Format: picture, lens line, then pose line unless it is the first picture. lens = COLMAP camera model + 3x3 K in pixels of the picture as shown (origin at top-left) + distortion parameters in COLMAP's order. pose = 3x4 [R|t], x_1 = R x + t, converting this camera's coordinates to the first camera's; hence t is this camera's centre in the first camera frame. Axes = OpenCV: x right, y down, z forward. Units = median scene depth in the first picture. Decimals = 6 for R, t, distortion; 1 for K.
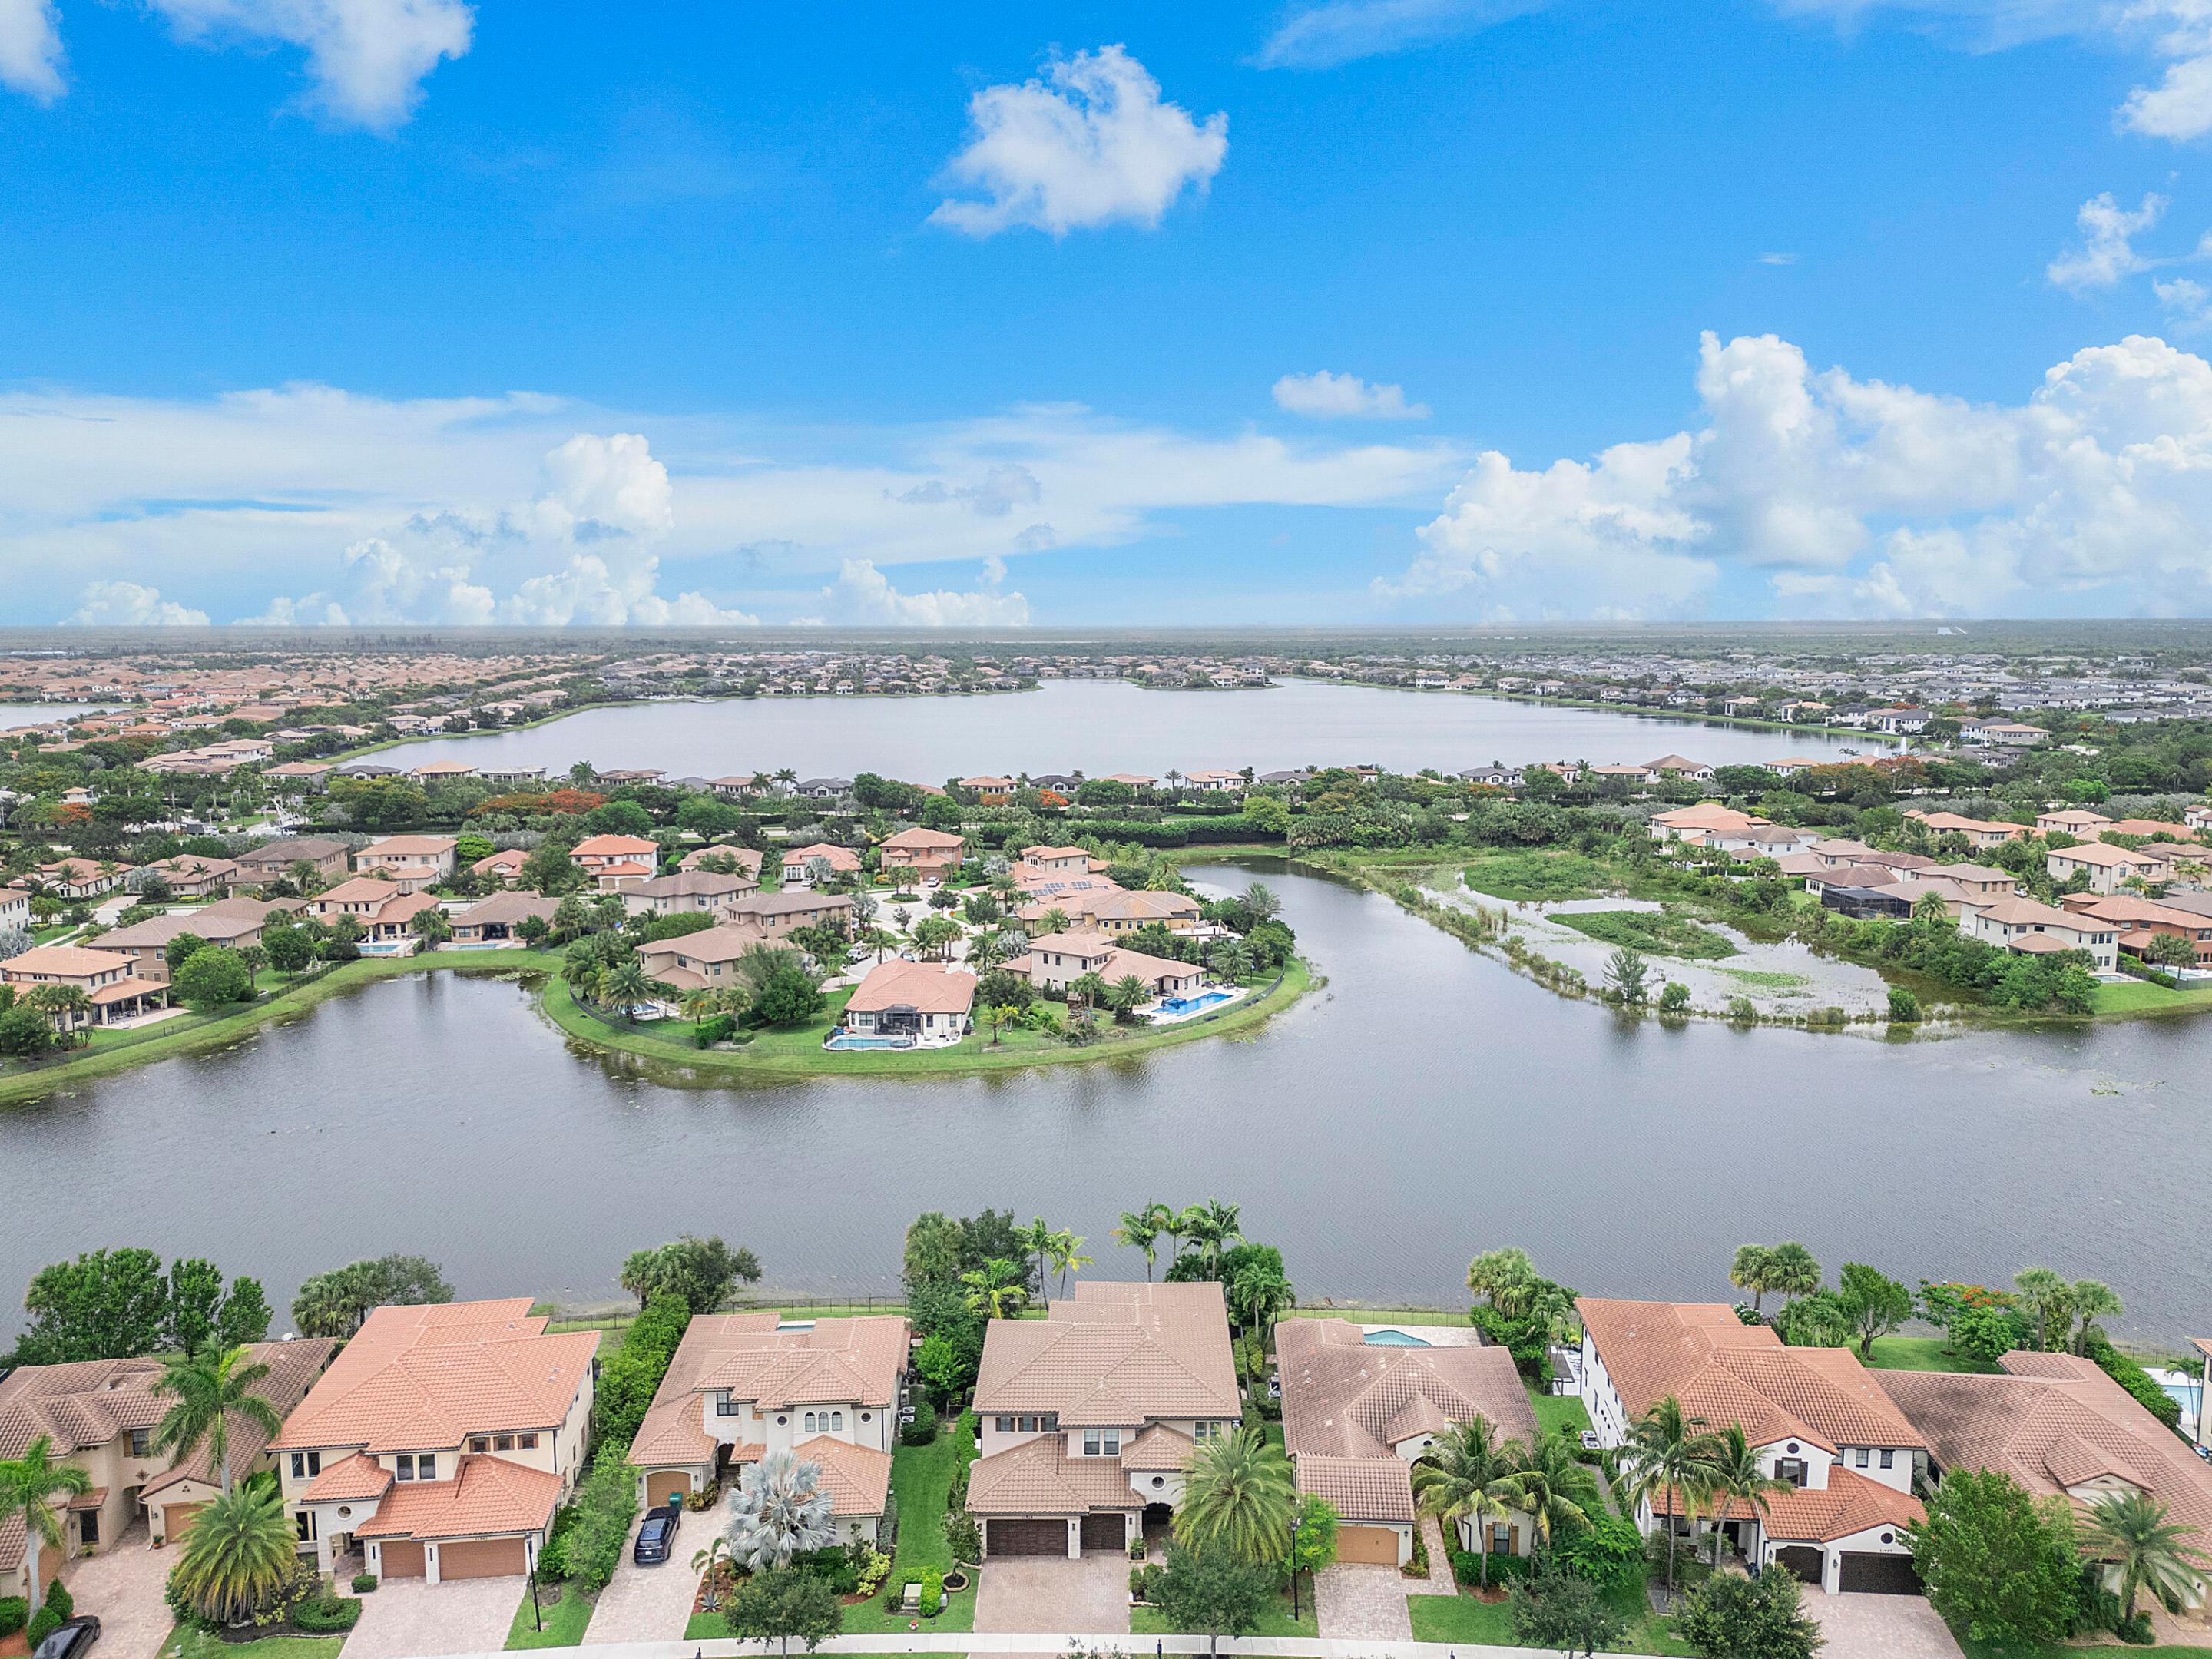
lens RADIAL K [[1560.6, 0, 1106.0], [0, 1560.6, 829.5], [0, 0, 1]] dist [0.071724, -0.070279]
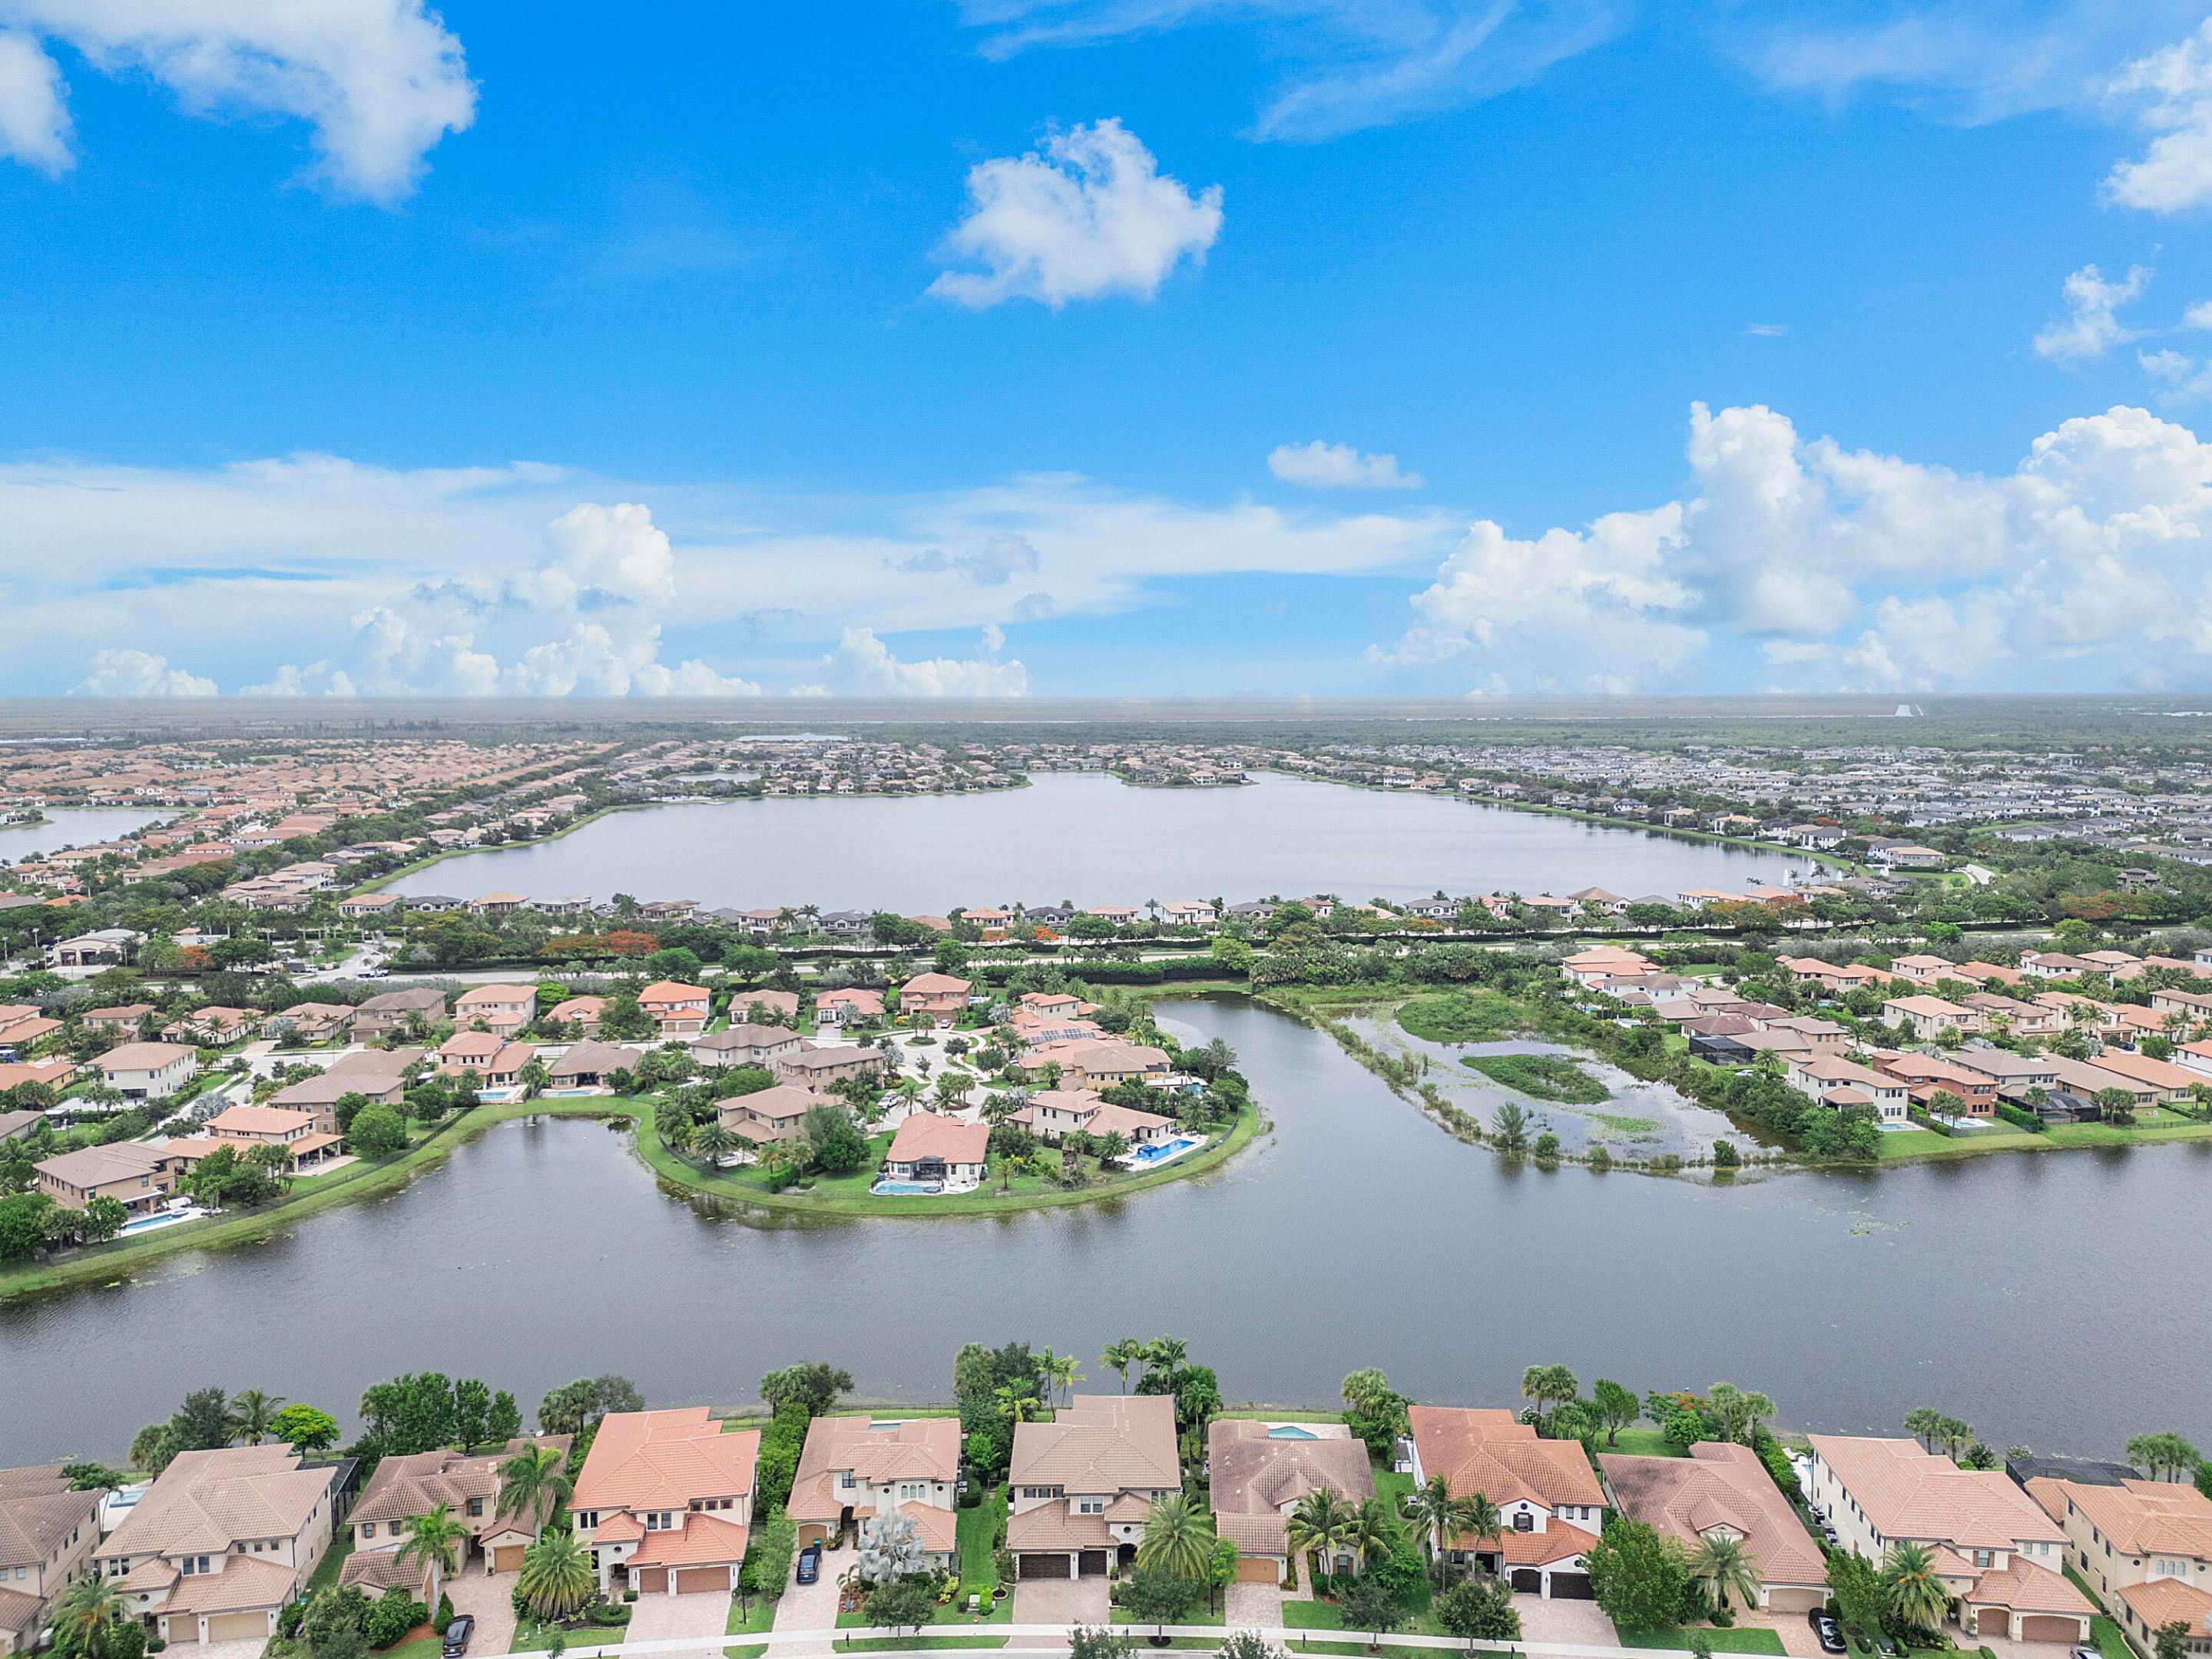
lens RADIAL K [[1543.1, 0, 1103.3], [0, 1543.1, 826.2], [0, 0, 1]] dist [0.072892, -0.072121]
pose [[0.999970, 0.000680, 0.007735, -0.001661], [-0.000332, 0.998994, -0.044844, -0.098813], [-0.007758, 0.044840, 0.998964, -0.266260]]
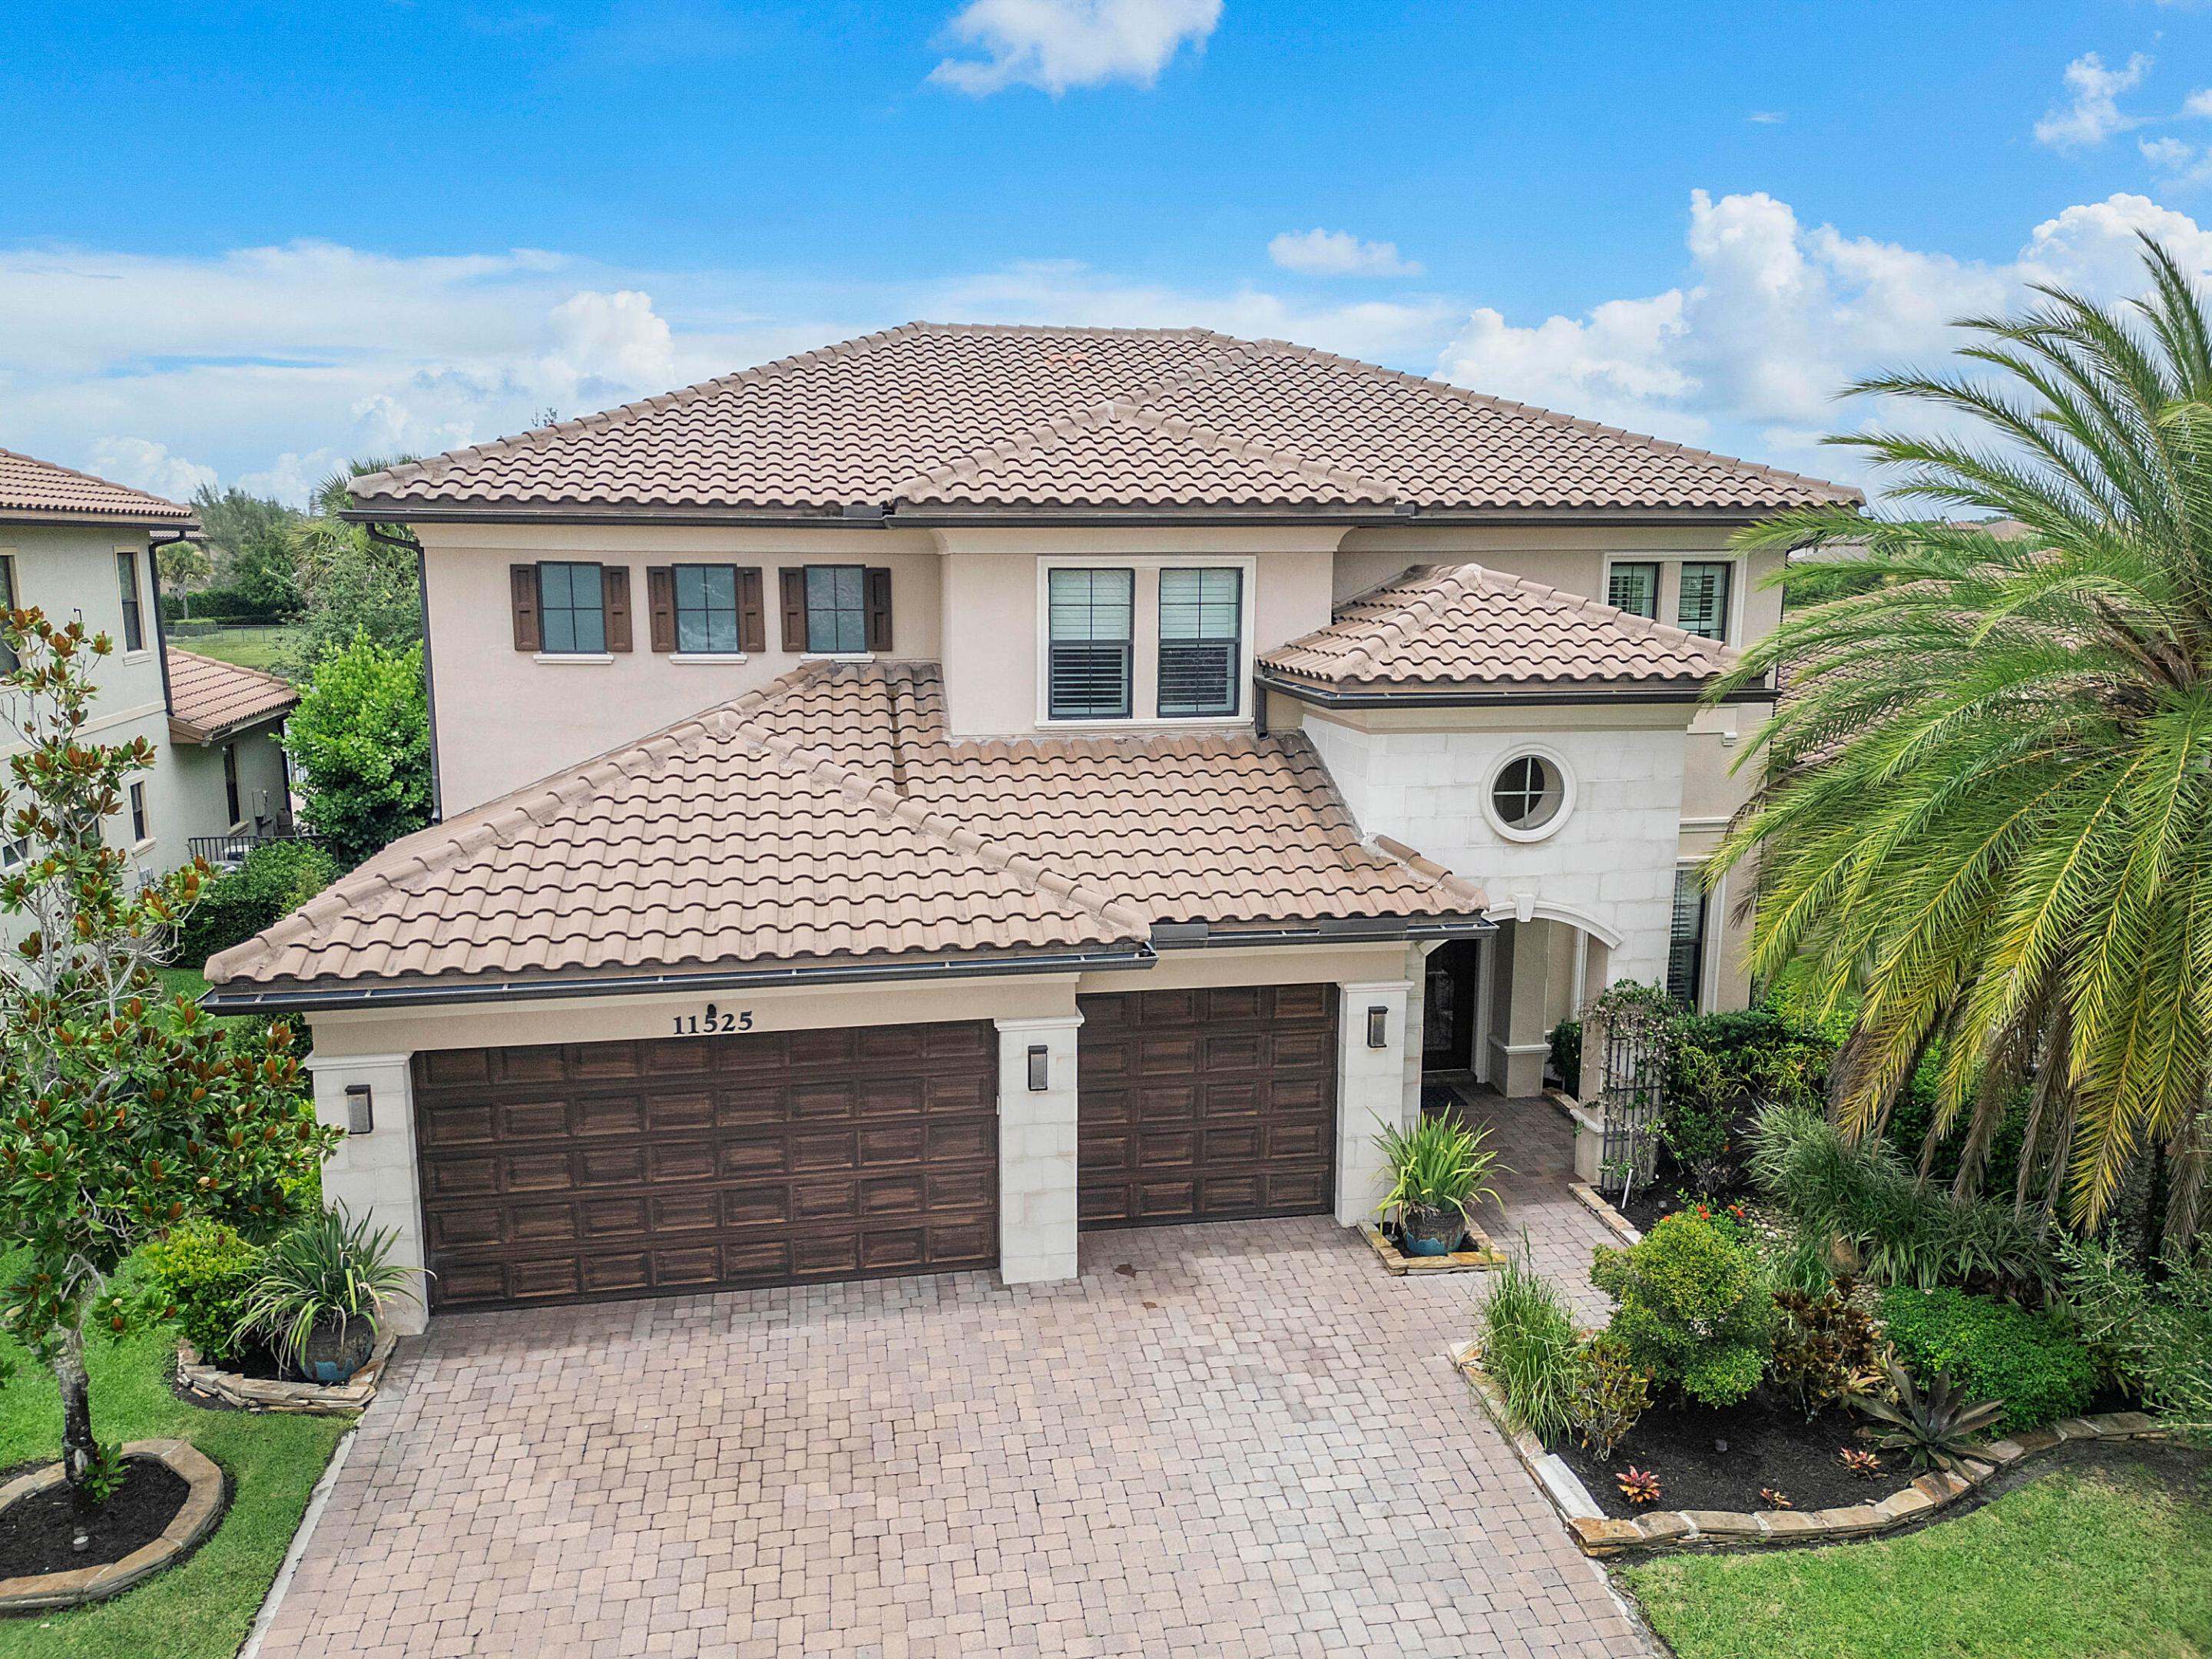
lens RADIAL K [[1577.2, 0, 1101.1], [0, 1577.2, 831.9], [0, 0, 1]] dist [0.056457, -0.038399]
pose [[0.983395, -0.030942, 0.178823, -0.017882], [0.021049, 0.998155, 0.056959, 0.182157], [-0.180255, -0.052249, 0.982231, 0.378327]]
